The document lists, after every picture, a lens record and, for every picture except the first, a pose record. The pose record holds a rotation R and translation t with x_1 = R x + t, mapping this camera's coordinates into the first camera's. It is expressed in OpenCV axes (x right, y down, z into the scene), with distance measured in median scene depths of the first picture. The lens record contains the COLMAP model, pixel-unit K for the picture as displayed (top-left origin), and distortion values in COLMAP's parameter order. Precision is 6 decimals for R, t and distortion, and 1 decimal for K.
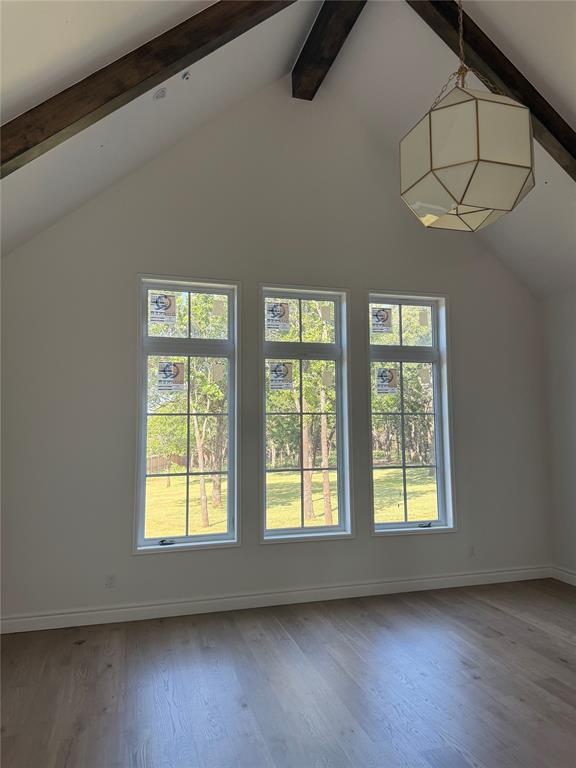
lens RADIAL K [[592.2, 0, 289.0], [0, 592.2, 380.8], [0, 0, 1]] dist [0.125941, -0.004749]
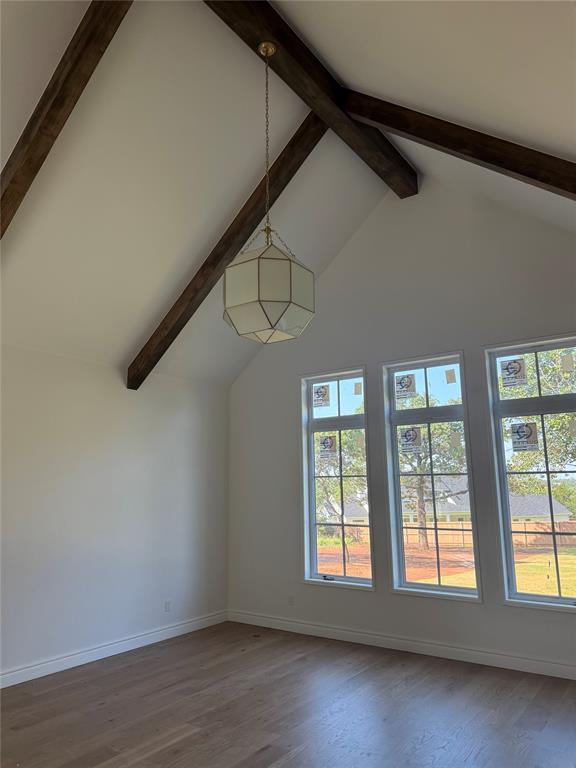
lens RADIAL K [[544.4, 0, 287.3], [0, 544.4, 389.5], [0, 0, 1]] dist [-0.002604, -0.005071]
pose [[0.599925, -0.139511, -0.787799, 0.672897], [0.065402, 0.989935, -0.125502, 0.010067], [0.797378, 0.023768, 0.603011, 0.212158]]
